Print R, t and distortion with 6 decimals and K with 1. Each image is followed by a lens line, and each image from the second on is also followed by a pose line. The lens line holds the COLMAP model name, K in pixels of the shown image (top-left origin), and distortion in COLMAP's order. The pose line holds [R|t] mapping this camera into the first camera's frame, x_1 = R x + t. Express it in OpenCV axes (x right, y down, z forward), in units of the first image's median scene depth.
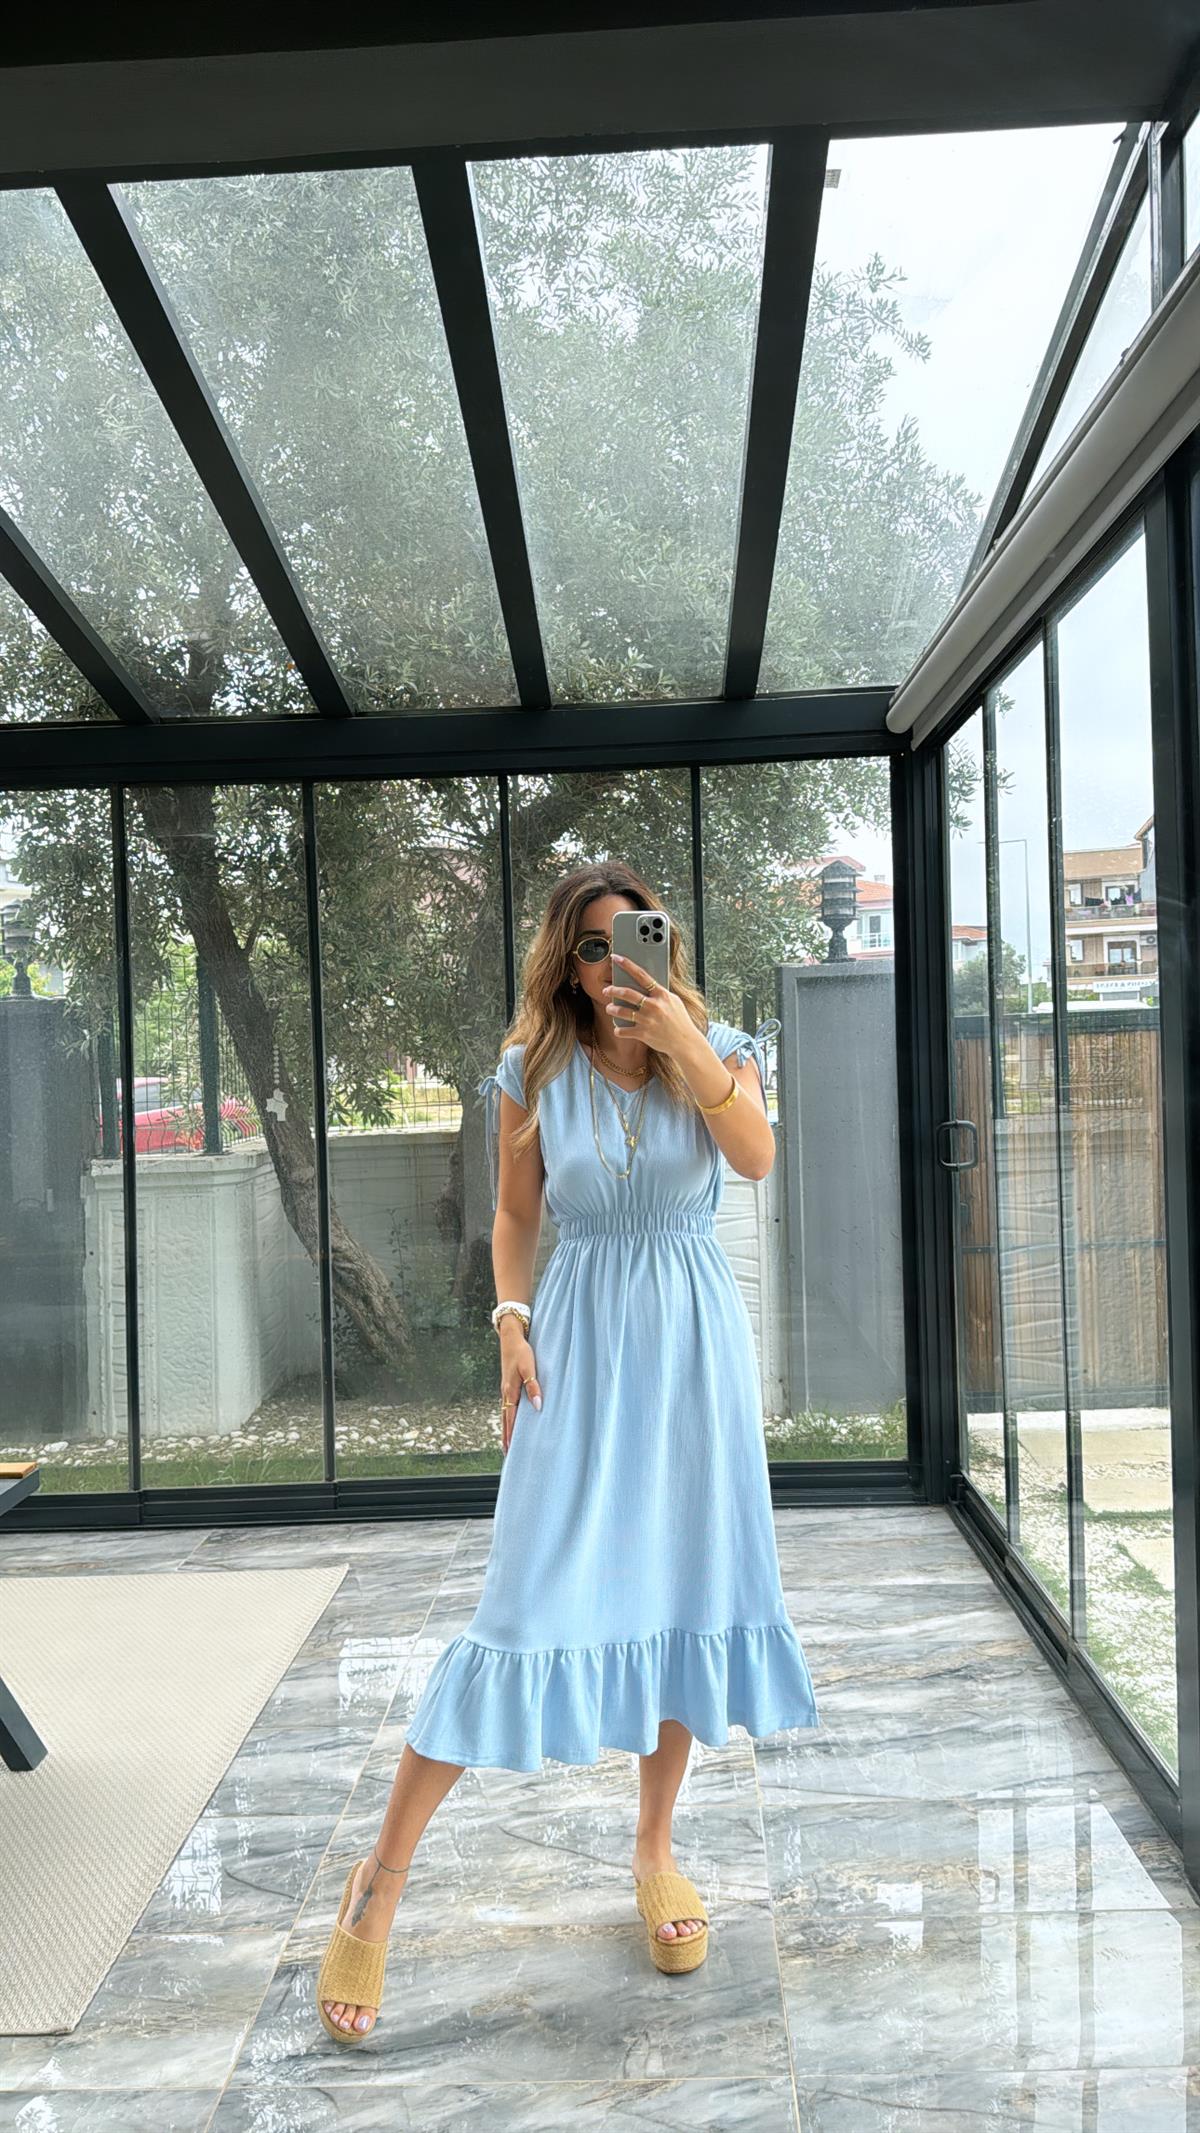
lens RADIAL K [[1495.2, 0, 600.0], [0, 1495.2, 1066.5], [0, 0, 1]] dist [0.060221, -0.094883]
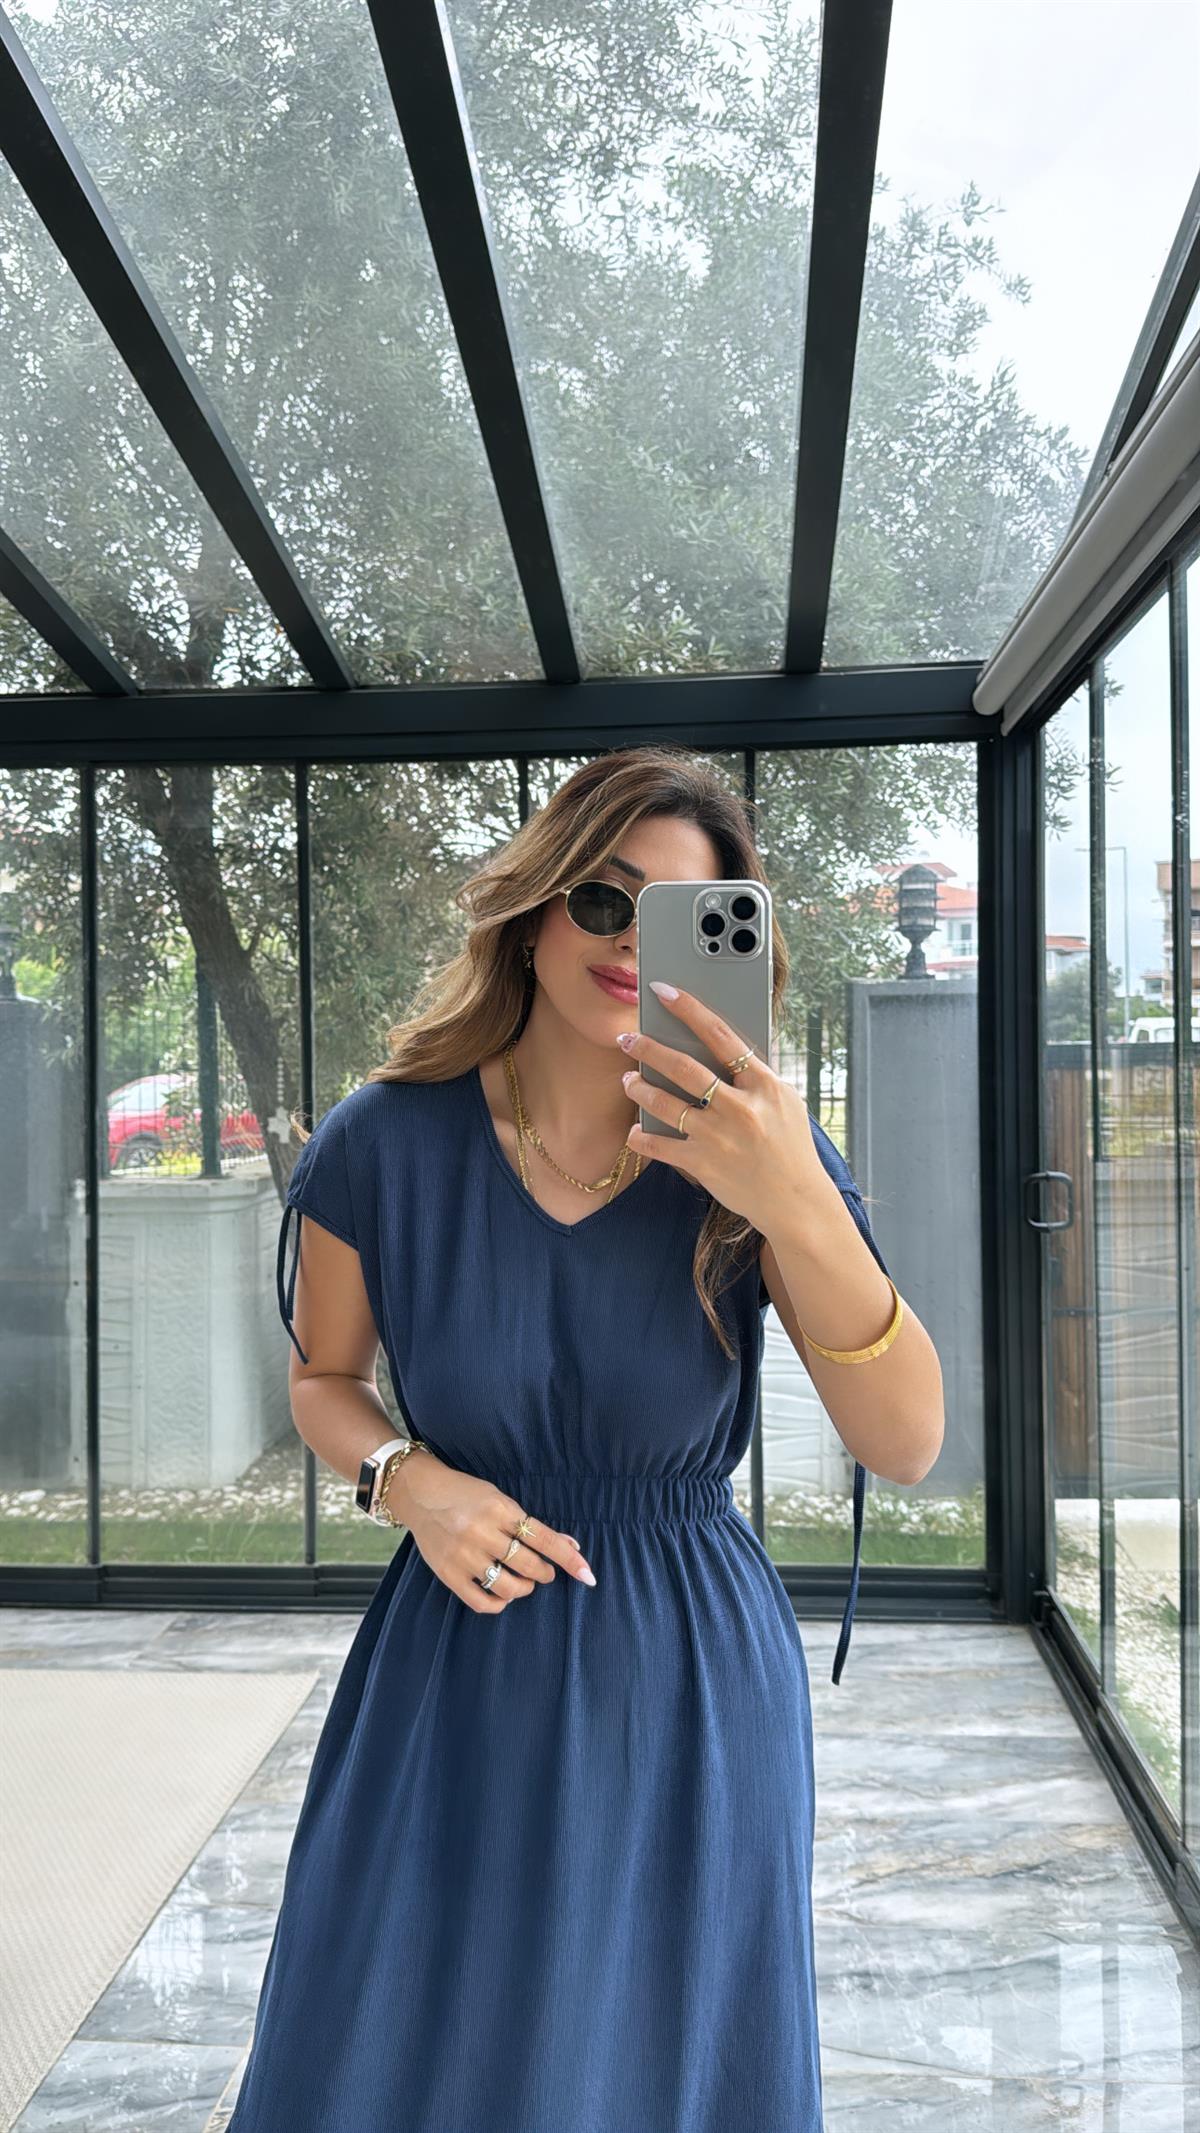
lens RADIAL K [[1499.9, 0, 613.0], [0, 1499.9, 1052.9], [0, 0, 1]] dist [0.040742, -0.064561]
pose [[0.998678, 0.021582, -0.046660, 0.029213], [-0.022086, 0.999703, -0.010317, -0.015068], [0.046424, 0.011334, 0.998858, 0.132793]]
